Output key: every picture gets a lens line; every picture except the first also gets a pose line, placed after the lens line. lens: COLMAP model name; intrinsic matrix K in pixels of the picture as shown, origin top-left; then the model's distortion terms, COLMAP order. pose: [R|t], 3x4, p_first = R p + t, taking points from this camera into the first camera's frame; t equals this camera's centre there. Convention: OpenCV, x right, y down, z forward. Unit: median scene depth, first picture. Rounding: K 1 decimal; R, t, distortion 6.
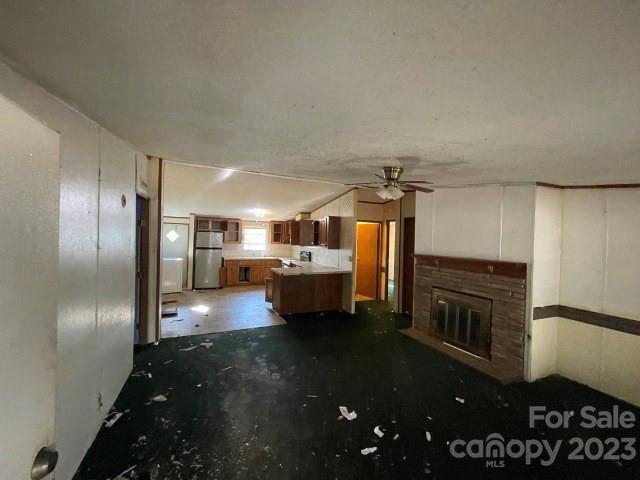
lens RADIAL K [[257.3, 0, 320.0], [0, 257.3, 240.0], [0, 0, 1]] dist [-0.001017, -0.000102]
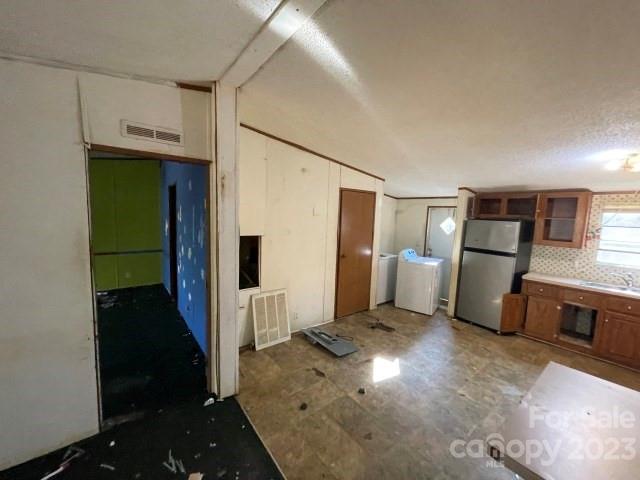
lens RADIAL K [[257.3, 0, 320.0], [0, 257.3, 240.0], [0, 0, 1]] dist [-0.001017, -0.000102]
pose [[0.242136, 0.076543, -0.967218, -0.015860], [-0.035838, 0.996909, 0.069921, -0.024779], [0.969580, 0.017733, 0.244130, 0.876681]]
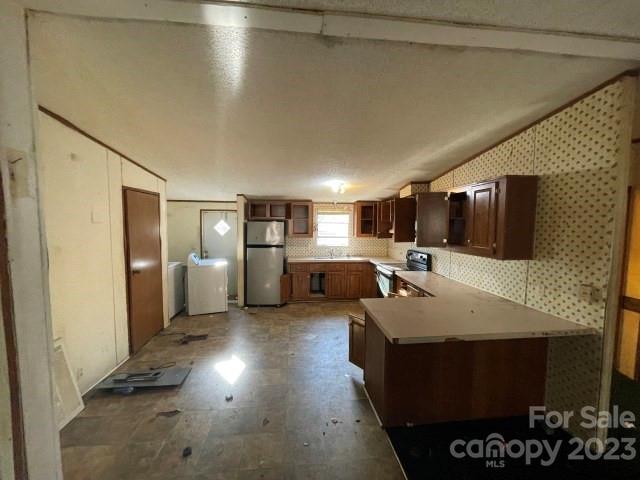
lens RADIAL K [[257.3, 0, 320.0], [0, 257.3, 240.0], [0, 0, 1]] dist [-0.001017, -0.000102]
pose [[0.948675, 0.000211, -0.316252, -0.140387], [0.018247, 0.998297, 0.055403, -0.028055], [0.315725, -0.058330, 0.947056, 0.675287]]
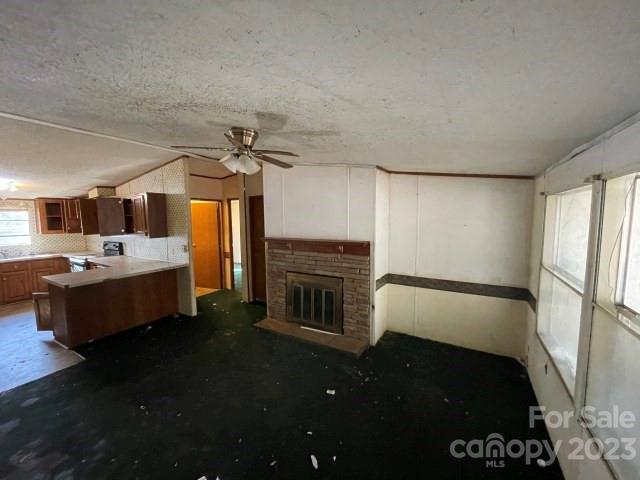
lens RADIAL K [[257.3, 0, 320.0], [0, 257.3, 240.0], [0, 0, 1]] dist [-0.001017, -0.000102]
pose [[0.814842, -0.086086, 0.573256, 0.006570], [0.034340, 0.994343, 0.100509, -0.020579], [-0.578666, -0.062213, 0.813189, 0.152982]]
